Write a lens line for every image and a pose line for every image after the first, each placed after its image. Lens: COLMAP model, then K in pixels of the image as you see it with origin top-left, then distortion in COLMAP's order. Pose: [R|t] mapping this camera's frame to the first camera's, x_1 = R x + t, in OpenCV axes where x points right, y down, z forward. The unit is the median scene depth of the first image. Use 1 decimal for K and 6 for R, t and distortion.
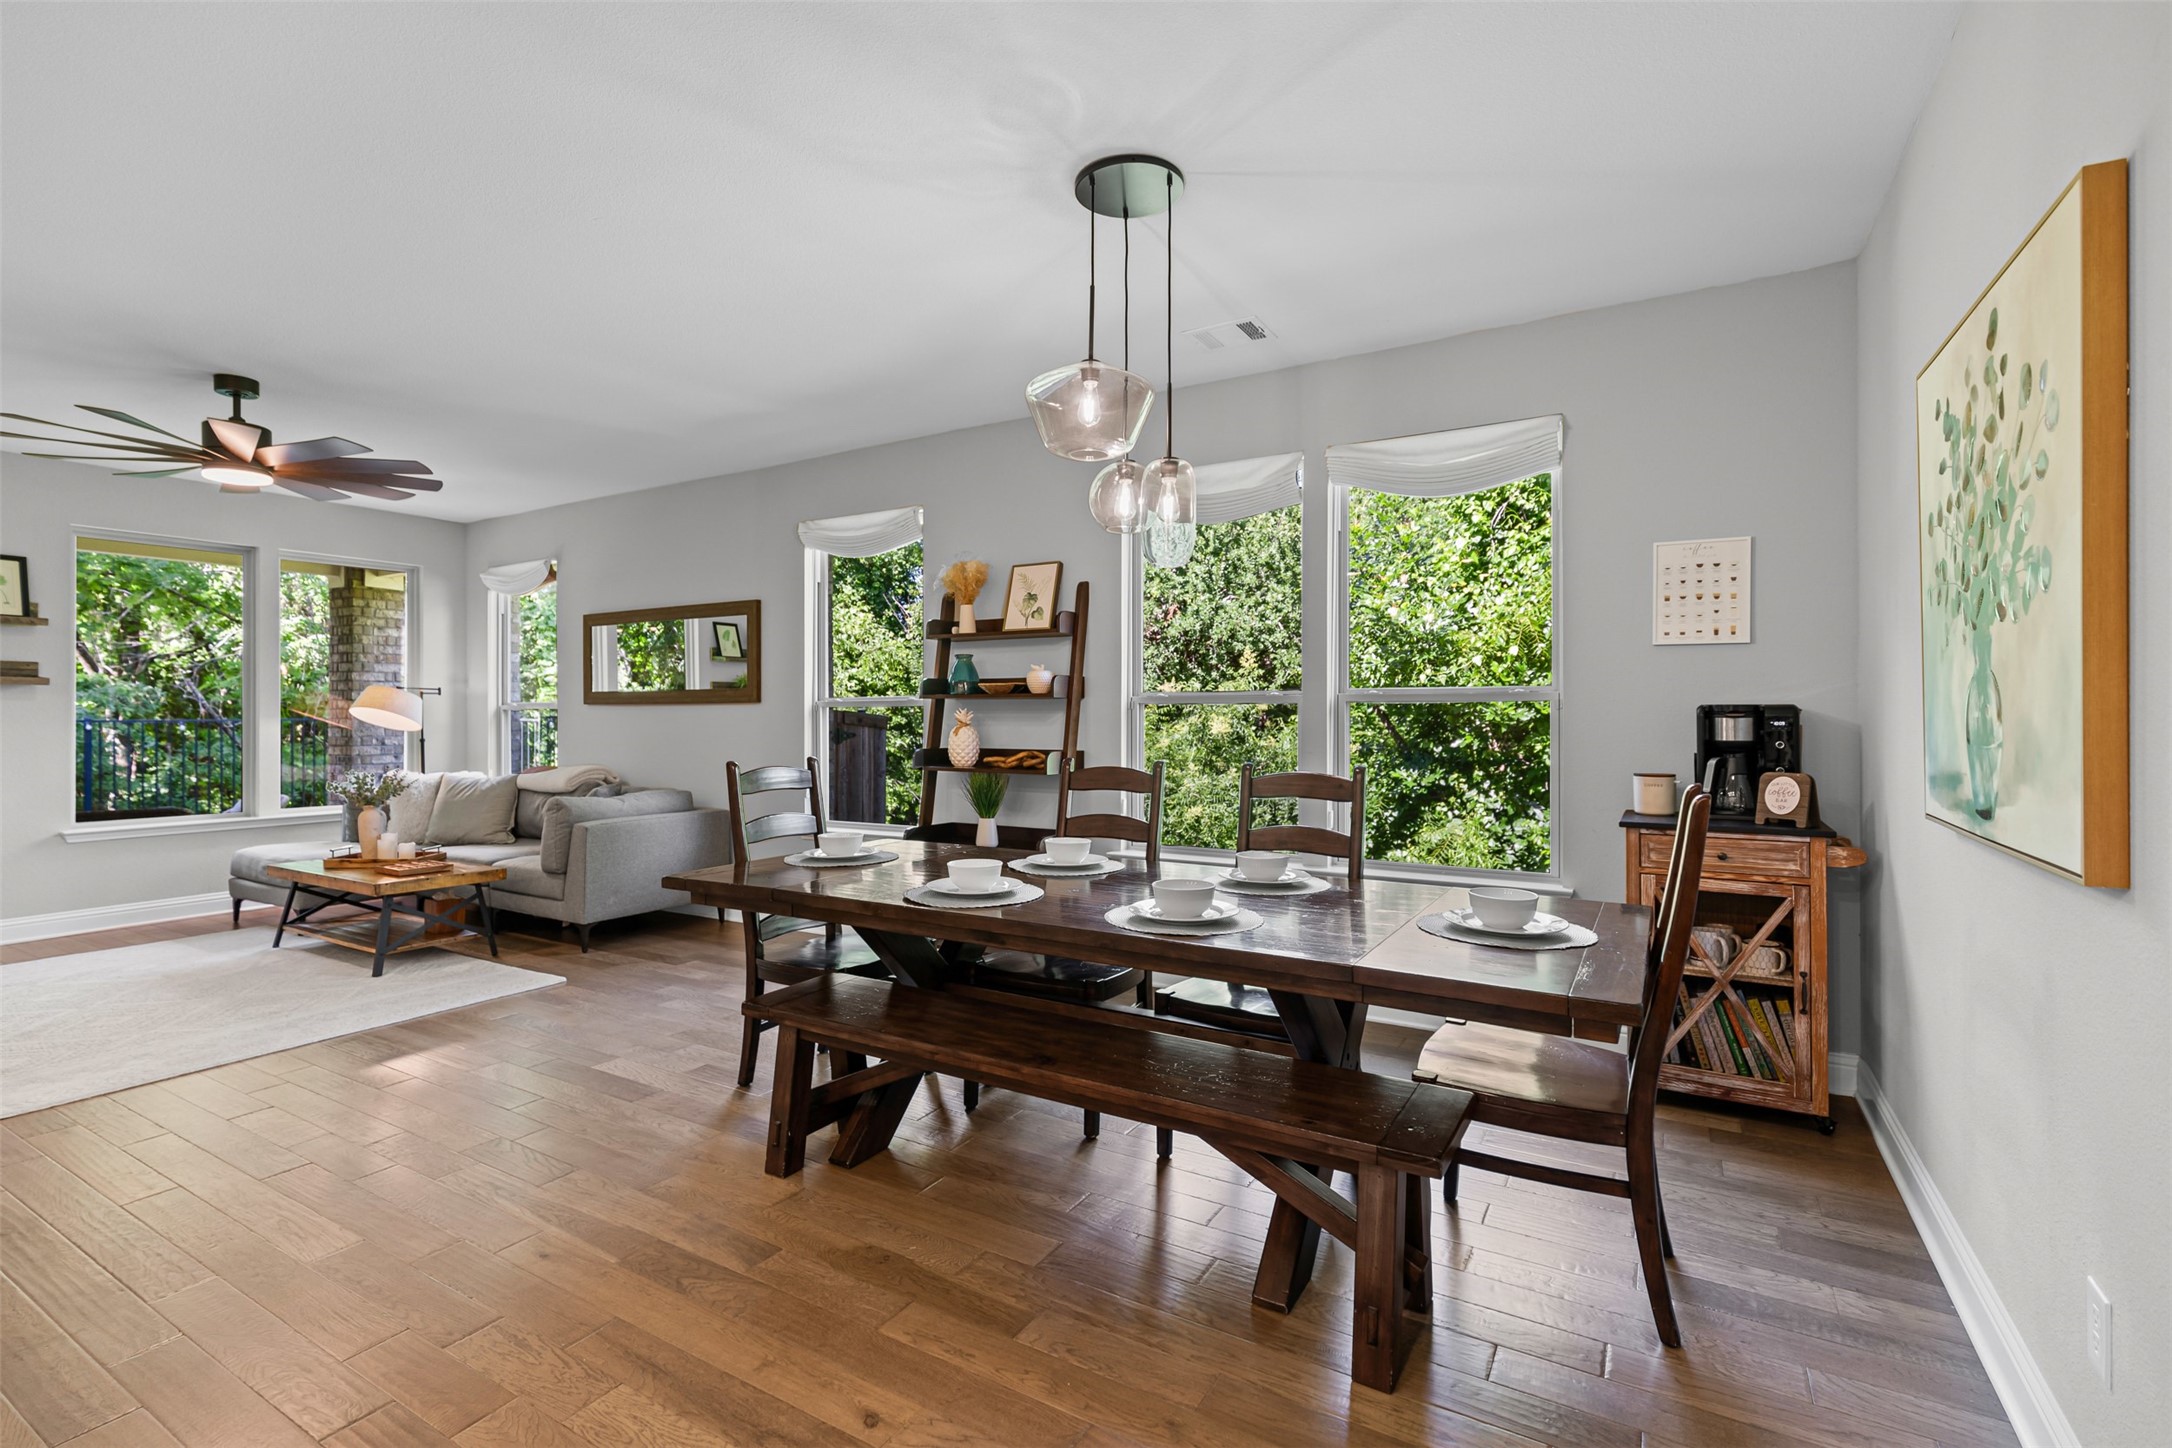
lens RADIAL K [[967.5, 0, 1087.2], [0, 967.5, 715.3], [0, 0, 1]] dist [0.010301, -0.003105]
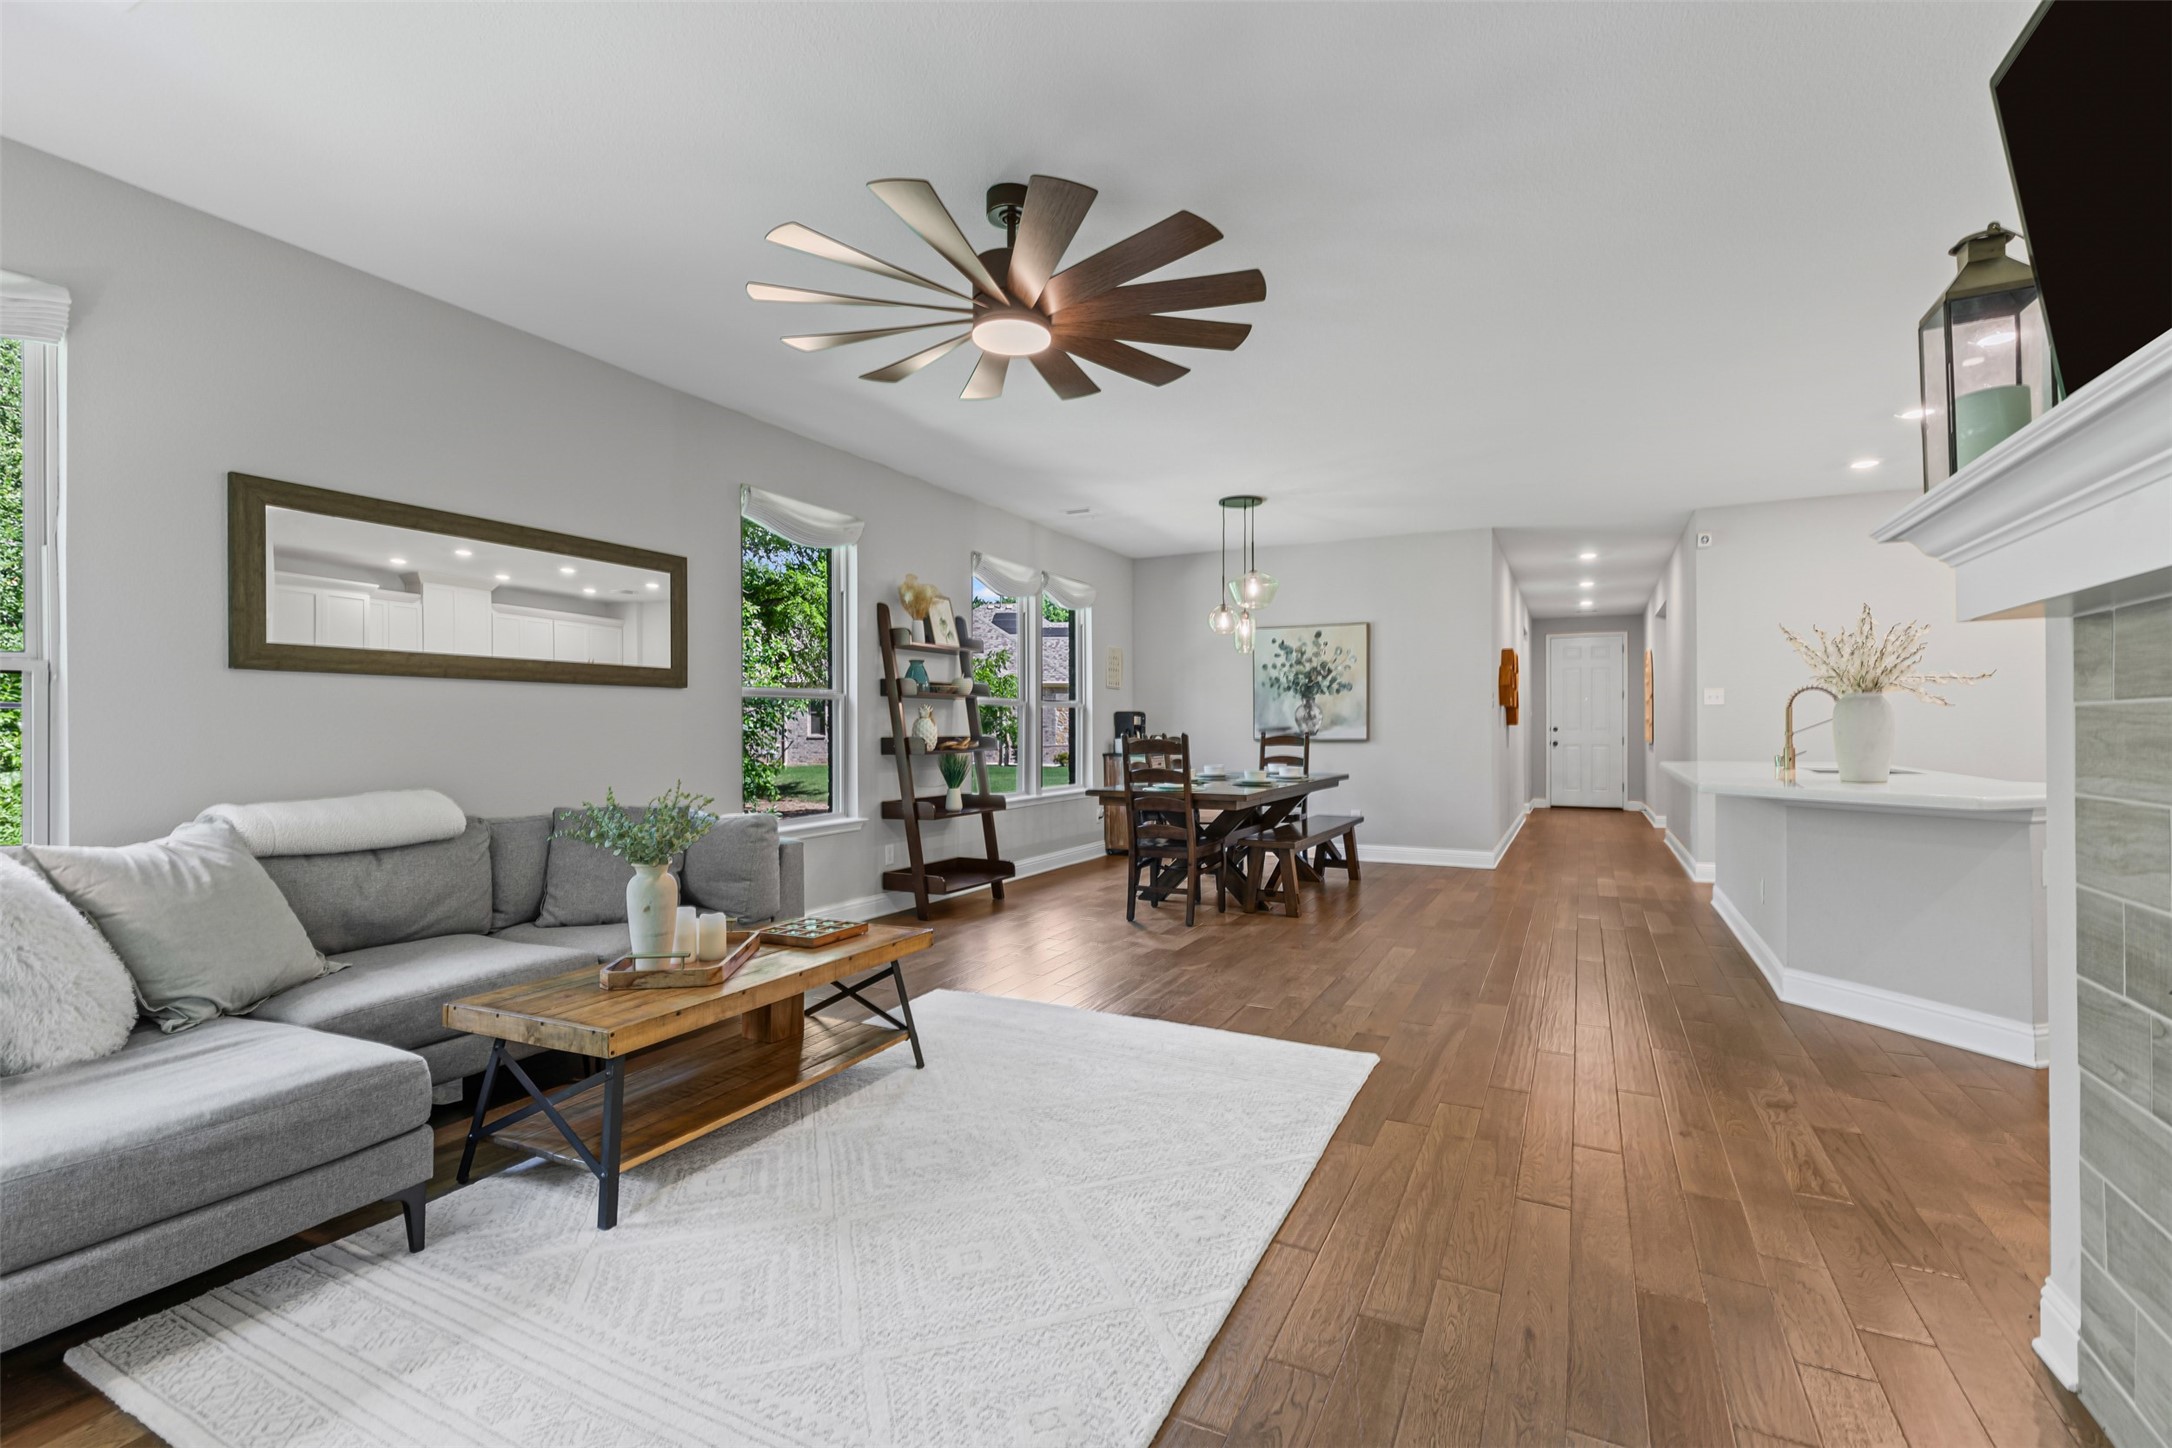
lens RADIAL K [[967.5, 0, 1085.7], [0, 967.5, 724.0], [0, 0, 1]] dist [0.010301, -0.003105]
pose [[-0.063740, 0.007029, 0.997942, -1.331194], [0.005742, 0.999961, -0.006677, 0.026472], [-0.997950, 0.005305, -0.063778, 0.846696]]
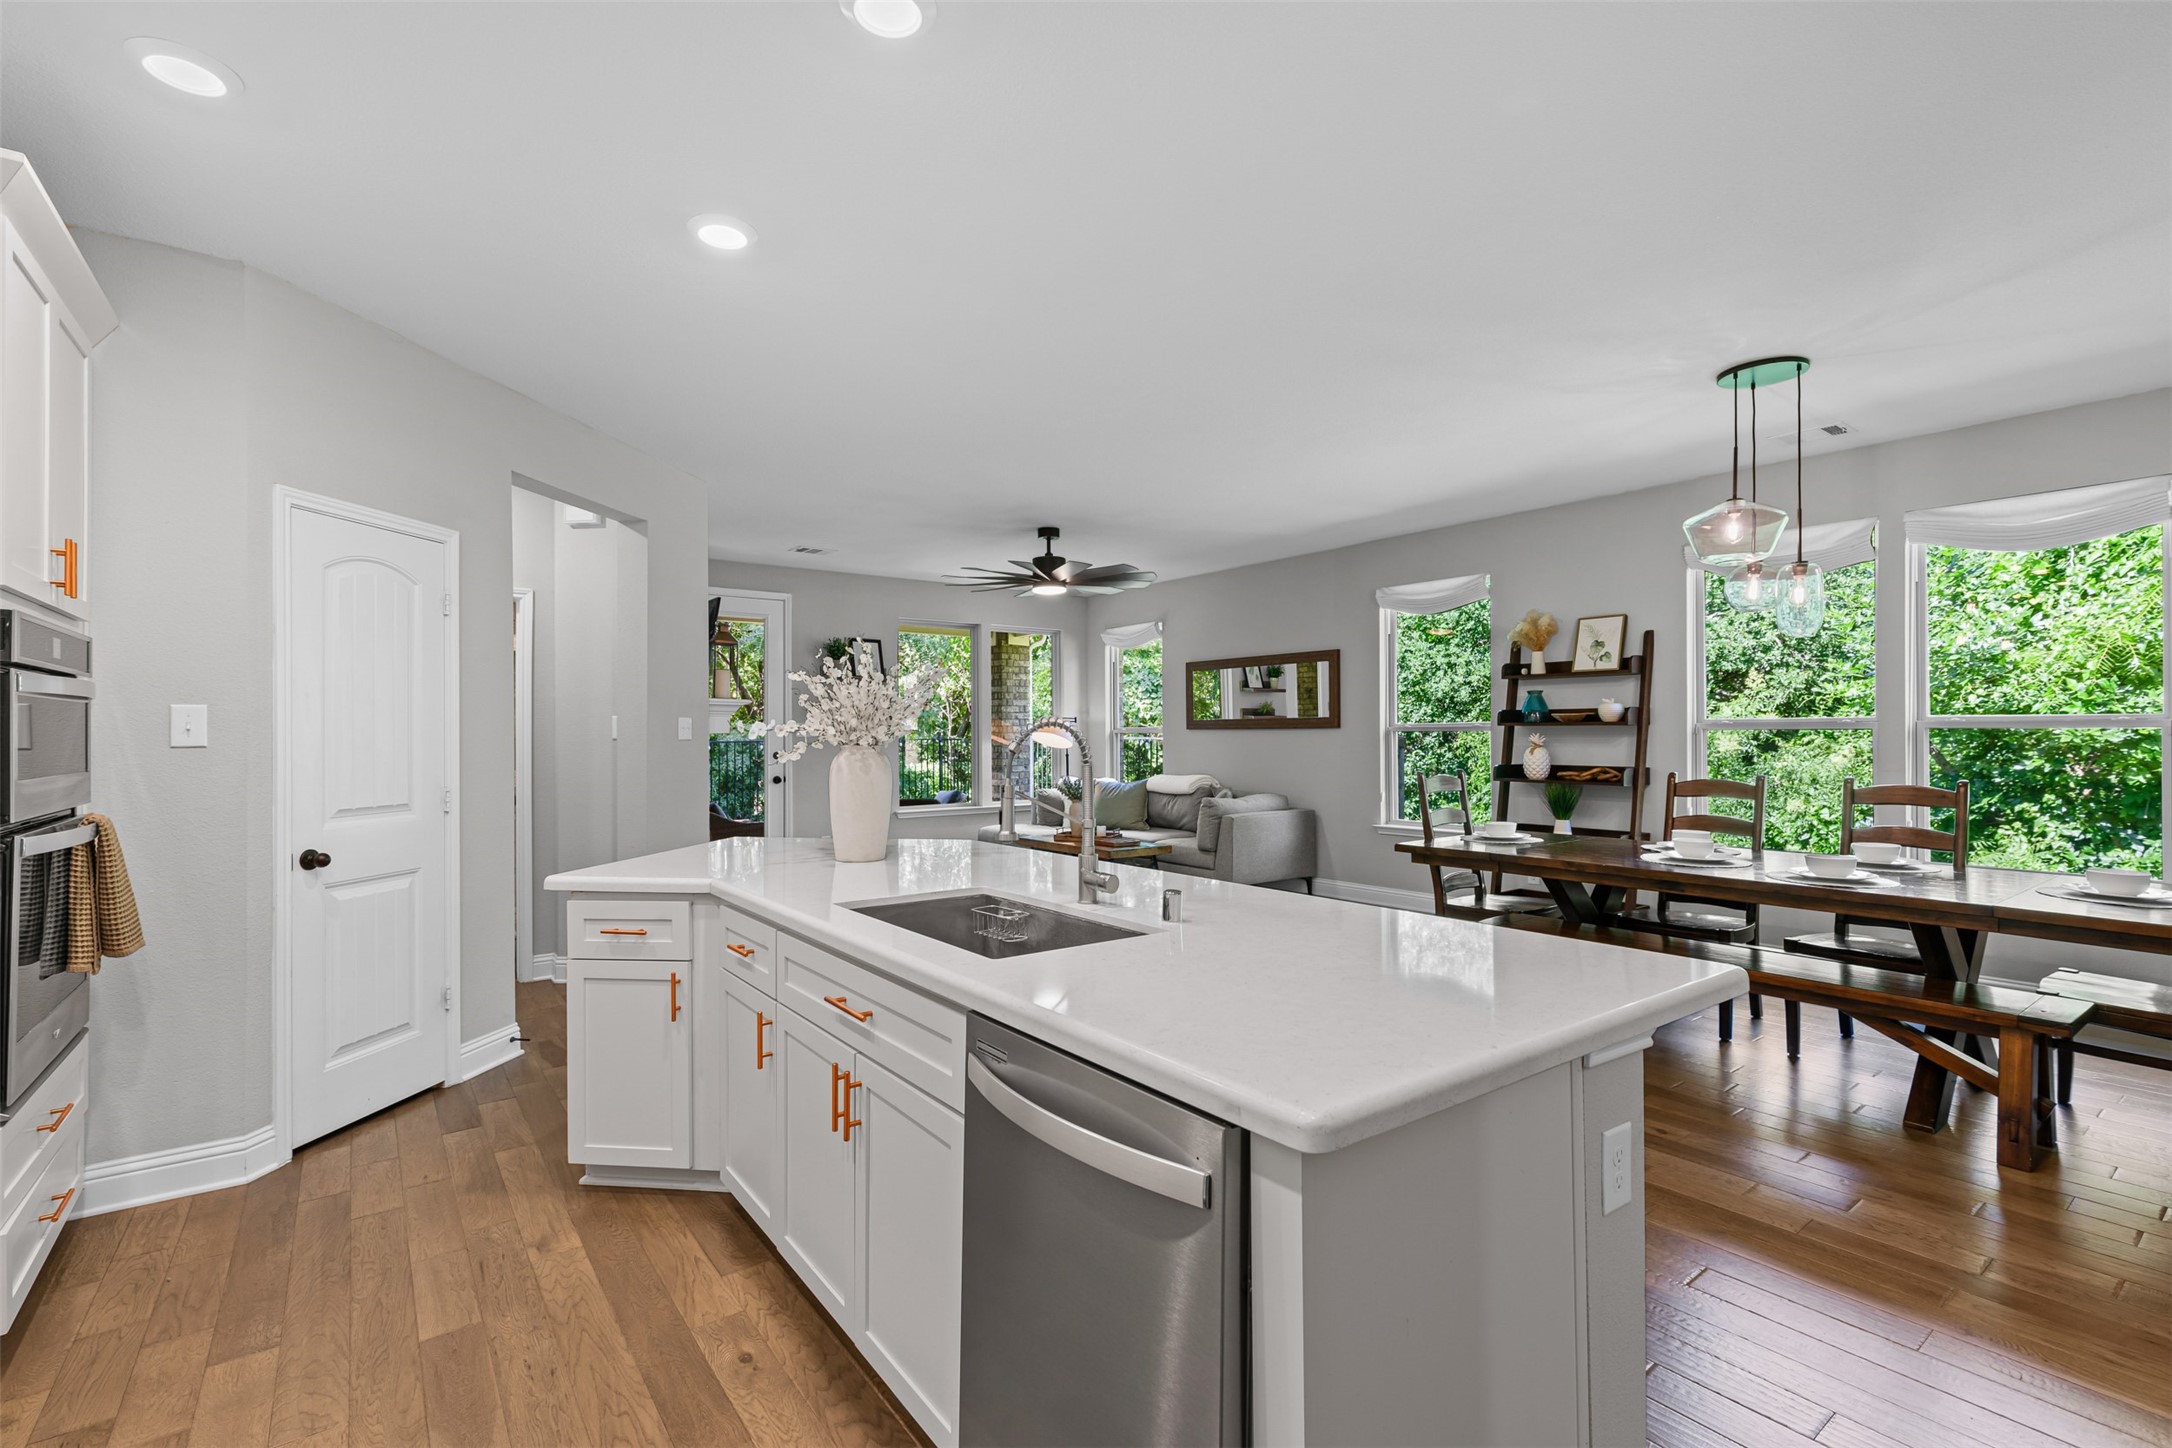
lens RADIAL K [[967.5, 0, 1095.7], [0, 967.5, 734.0], [0, 0, 1]] dist [0.010301, -0.003105]
pose [[0.929556, -0.001768, -0.368678, -0.190771], [0.001960, 0.999998, 0.000147, -0.007230], [0.368677, -0.000859, 0.929557, -0.384134]]
